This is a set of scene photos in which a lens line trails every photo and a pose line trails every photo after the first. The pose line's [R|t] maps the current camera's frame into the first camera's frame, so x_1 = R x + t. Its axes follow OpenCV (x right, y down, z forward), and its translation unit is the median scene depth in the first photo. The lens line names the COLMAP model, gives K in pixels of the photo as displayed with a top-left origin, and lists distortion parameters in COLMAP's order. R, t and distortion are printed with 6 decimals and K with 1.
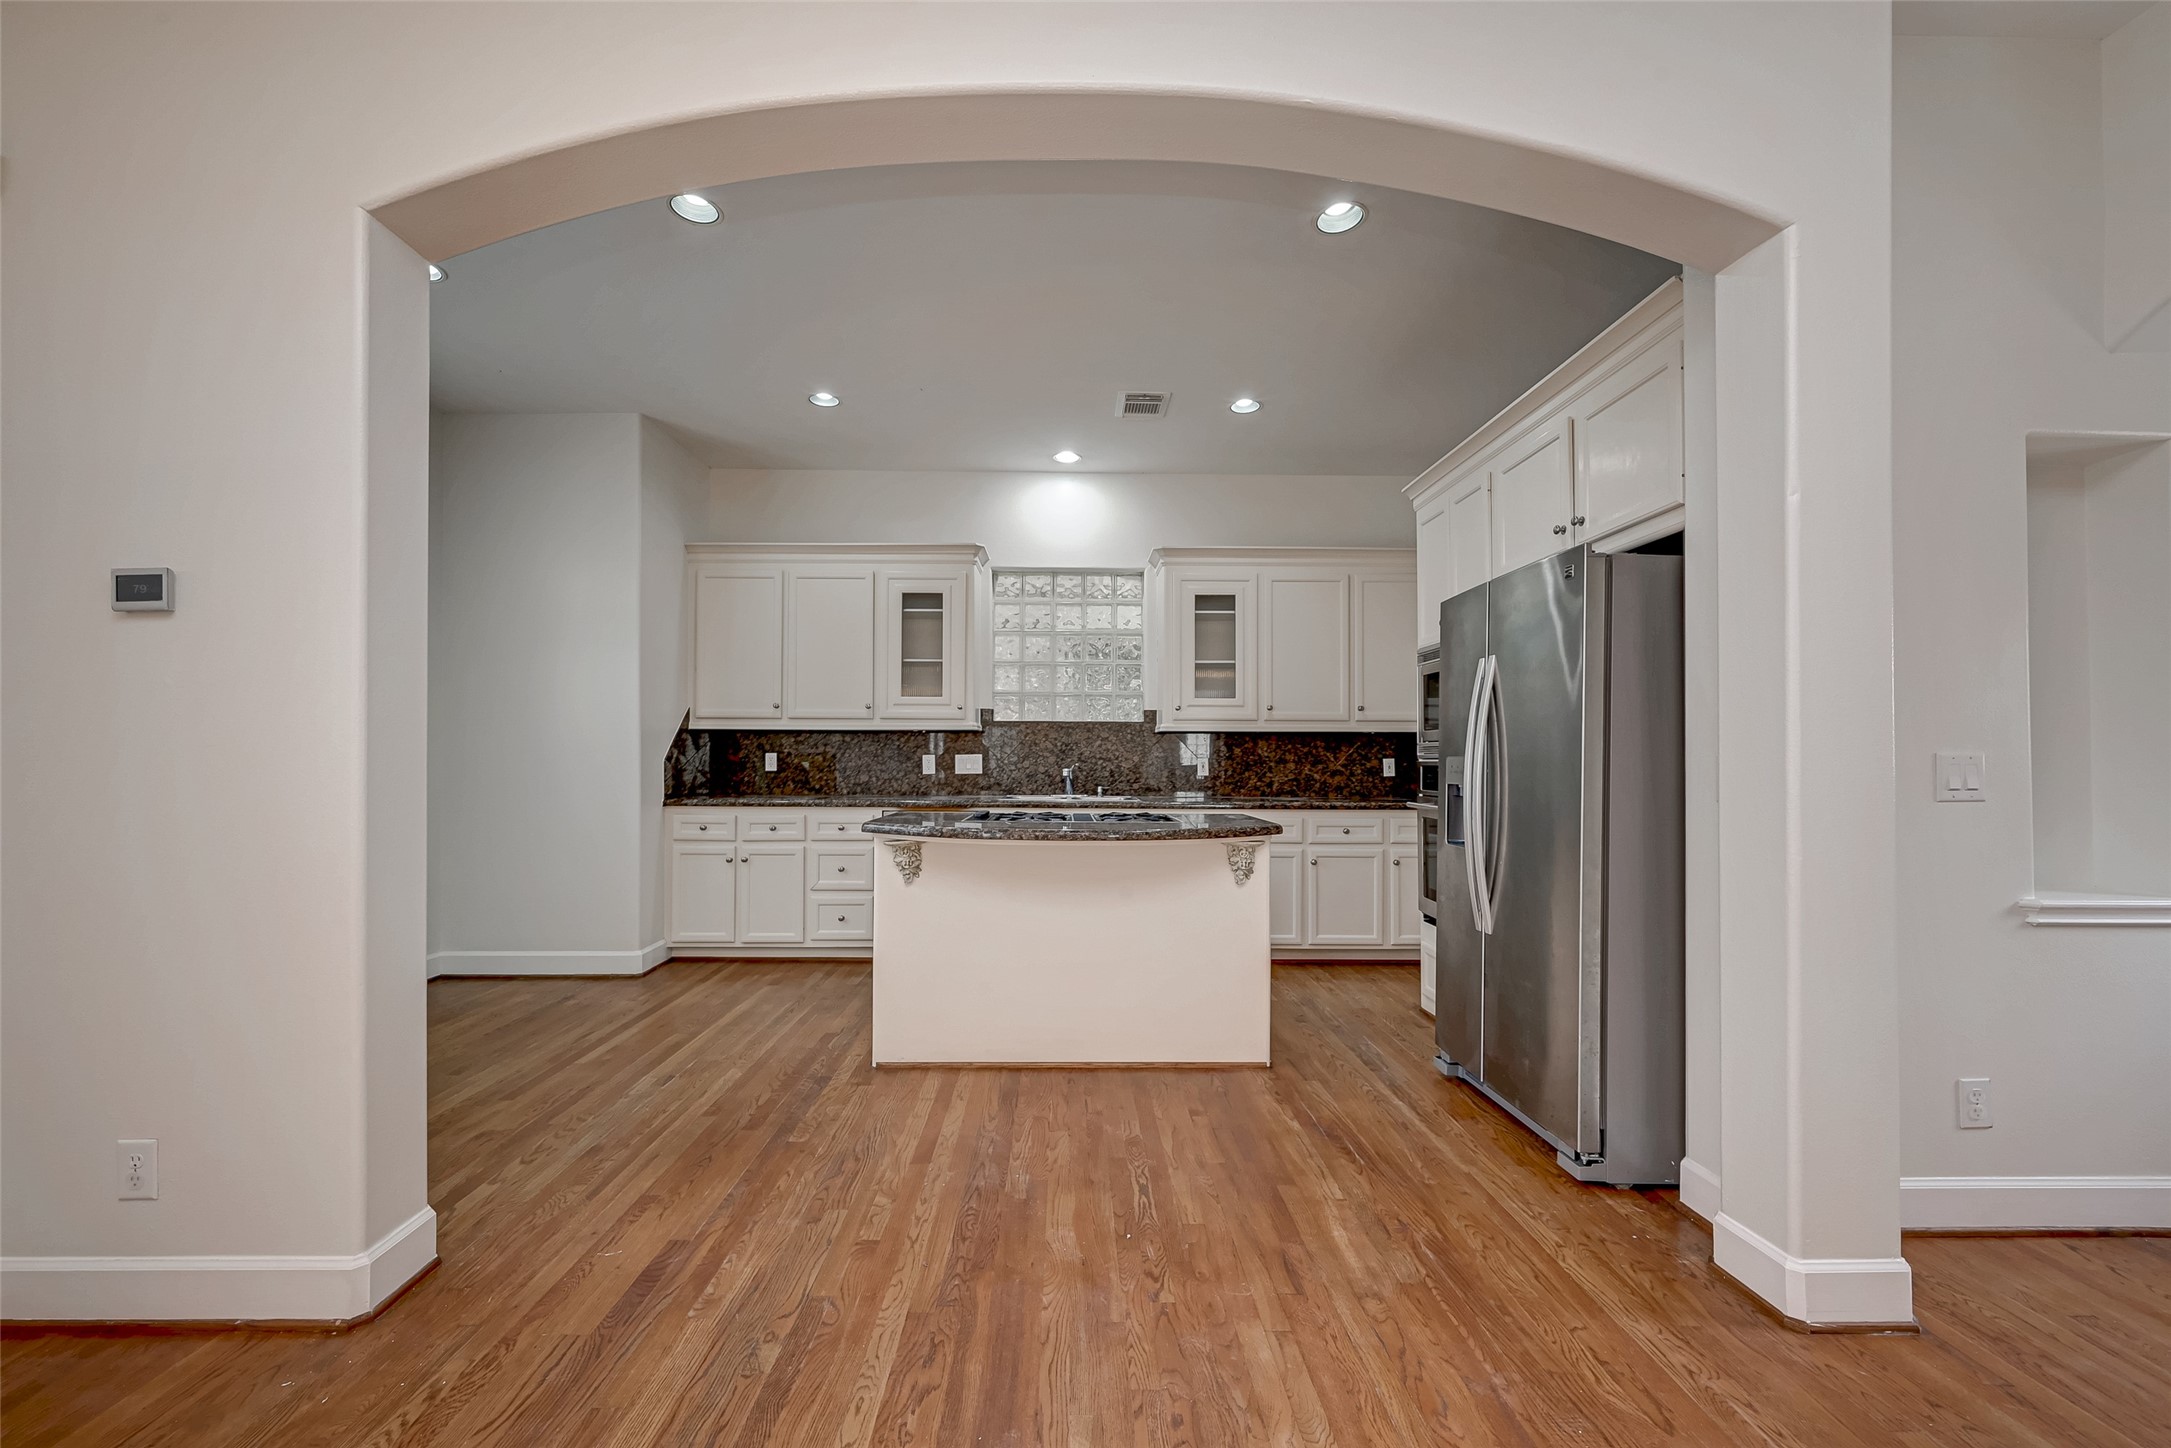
lens RADIAL K [[861.7, 0, 1079.3], [0, 861.7, 759.5], [0, 0, 1]] dist [-0.000780, 0.000737]
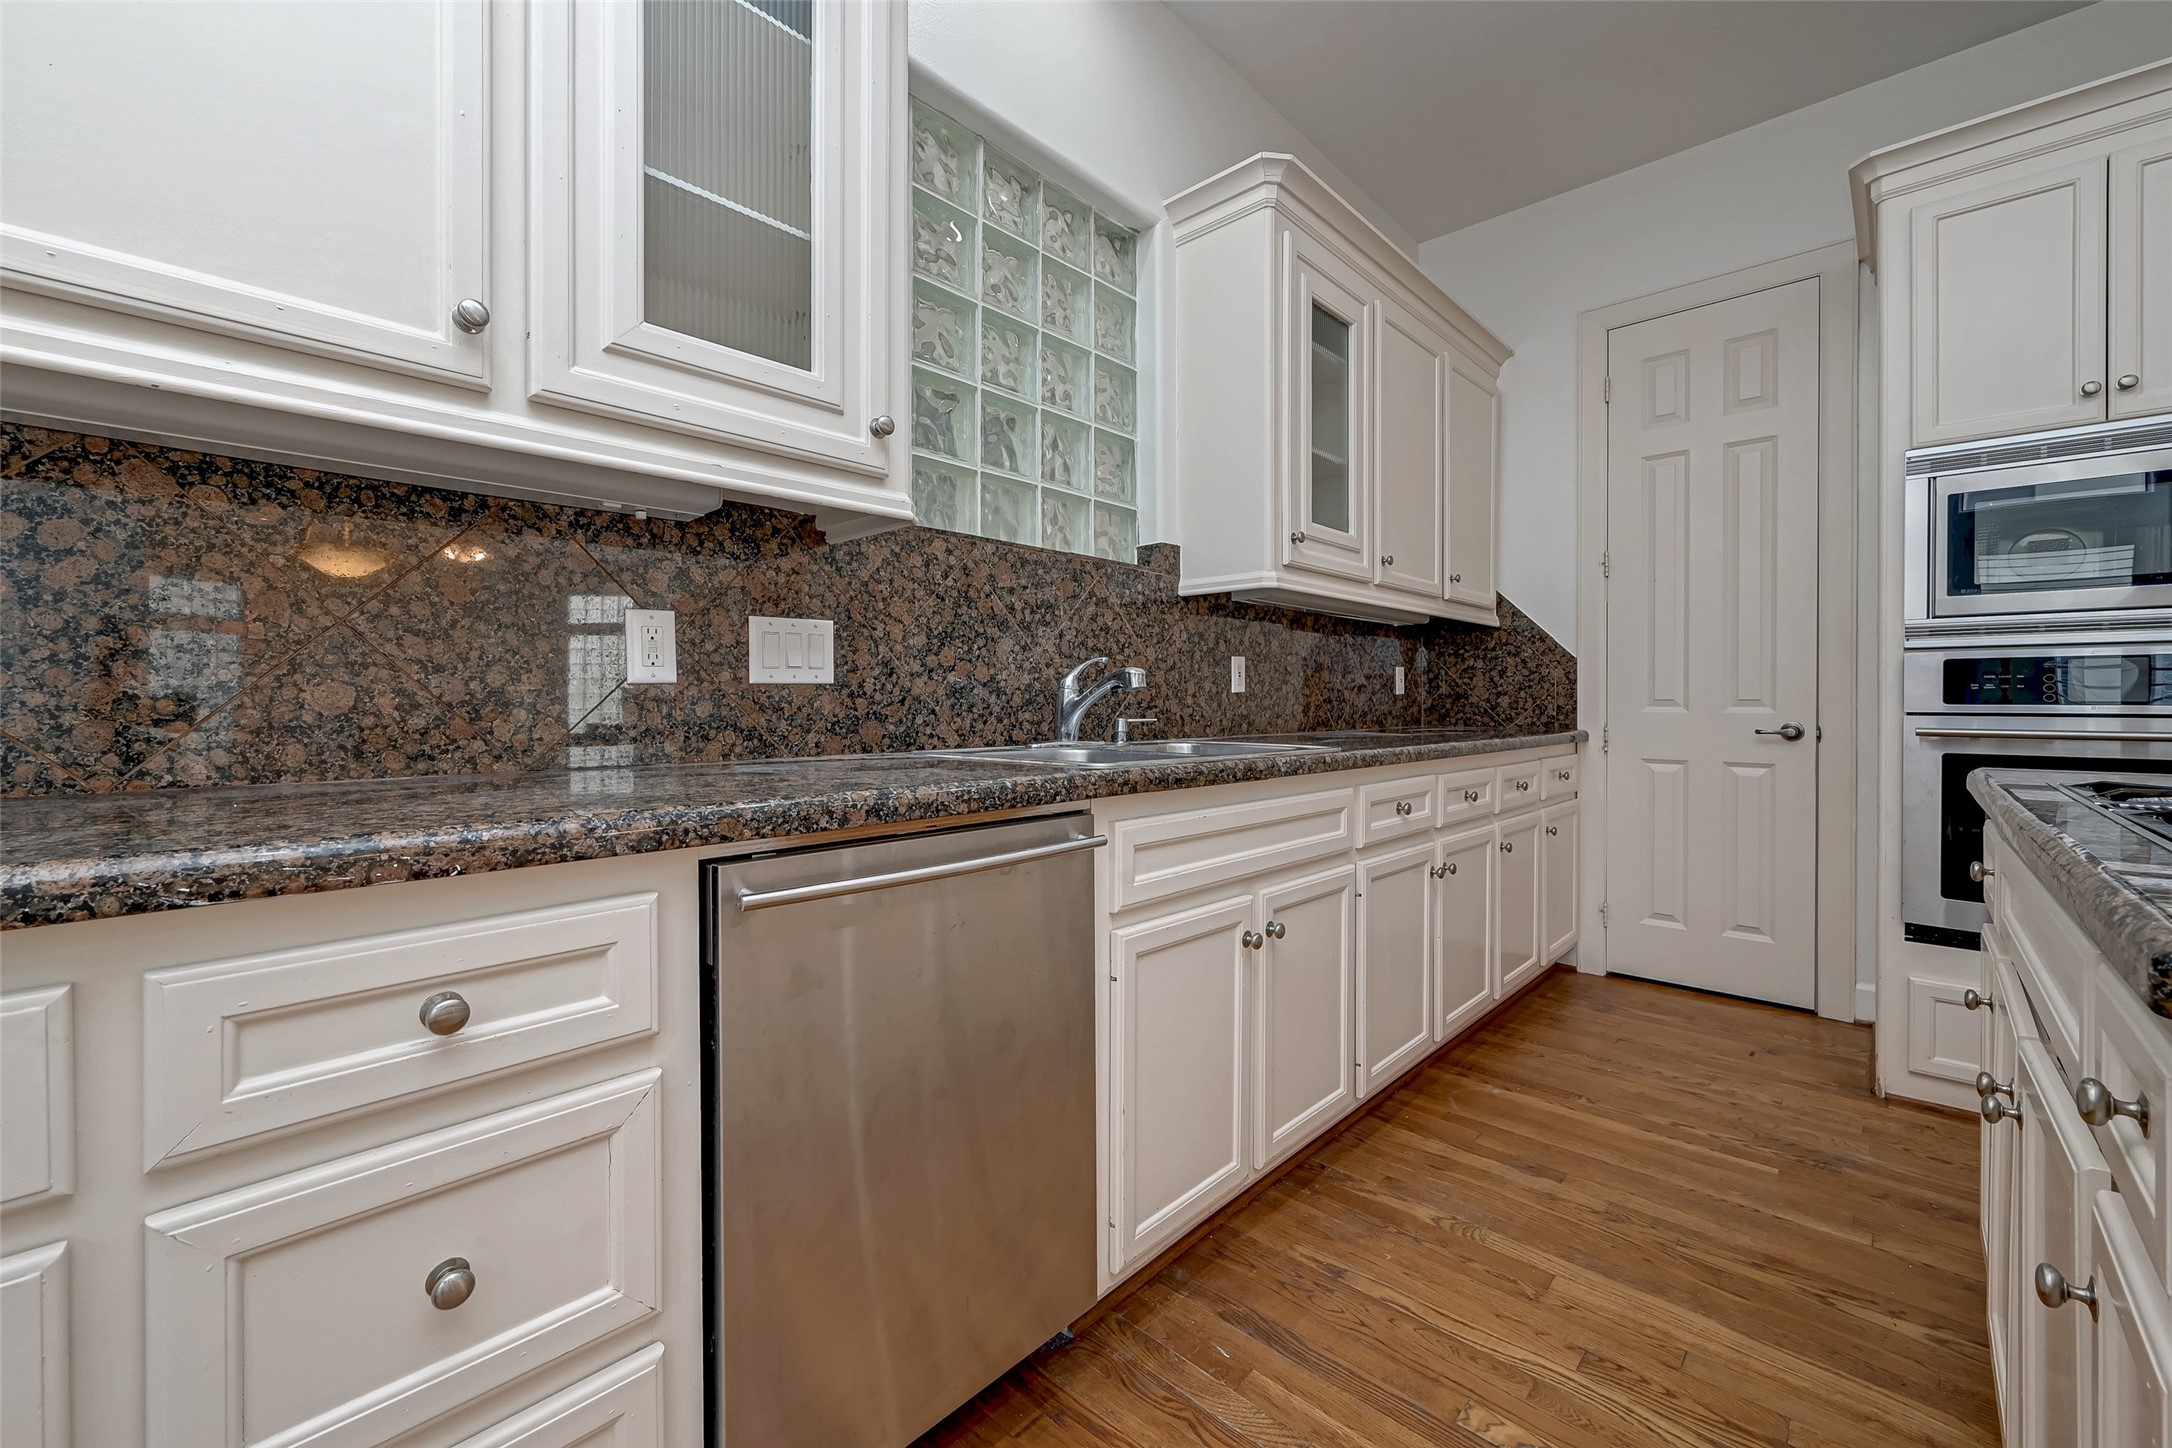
lens RADIAL K [[862.1, 0, 1081.4], [0, 862.1, 703.3], [0, 0, 1]] dist [-0.000780, 0.000737]
pose [[0.701147, -0.007129, 0.712981, -0.281557], [0.002166, 0.999967, 0.007868, 0.022195], [-0.713014, -0.003973, 0.701139, 0.756815]]
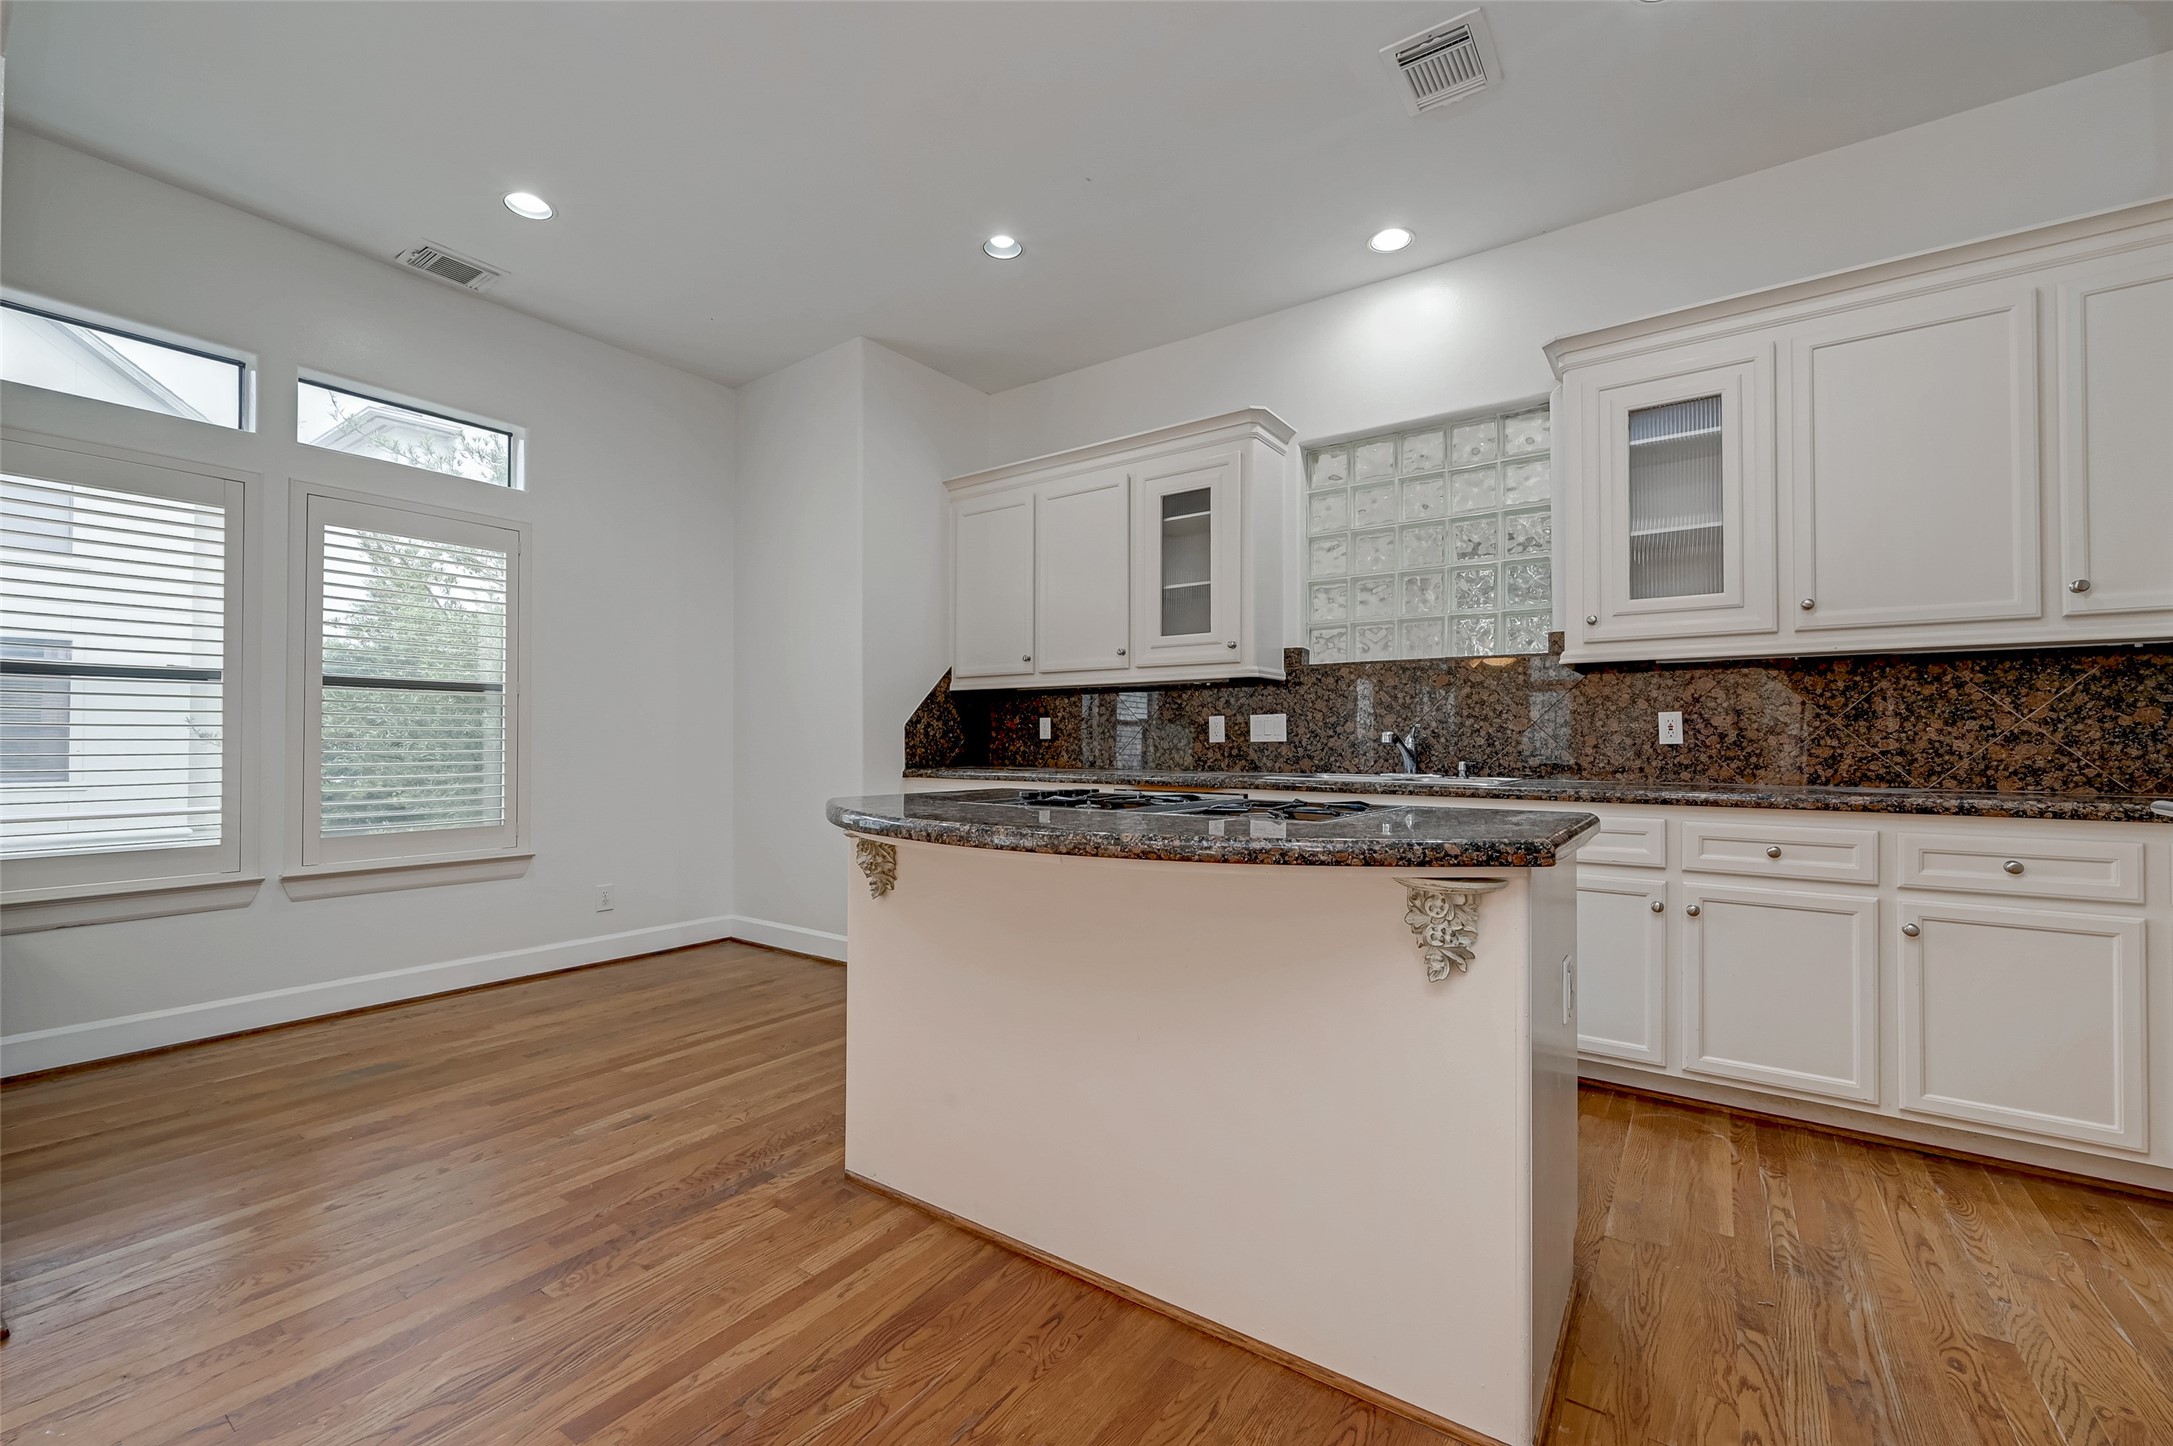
lens RADIAL K [[880.8, 0, 1083.0], [0, 880.8, 735.4], [0, 0, 1]] dist [-0.000975, -0.000310]
pose [[0.805039, -0.007547, -0.593174, 0.184834], [0.002442, 0.999953, -0.009409, 0.018702], [0.593217, 0.006126, 0.805019, 0.346073]]
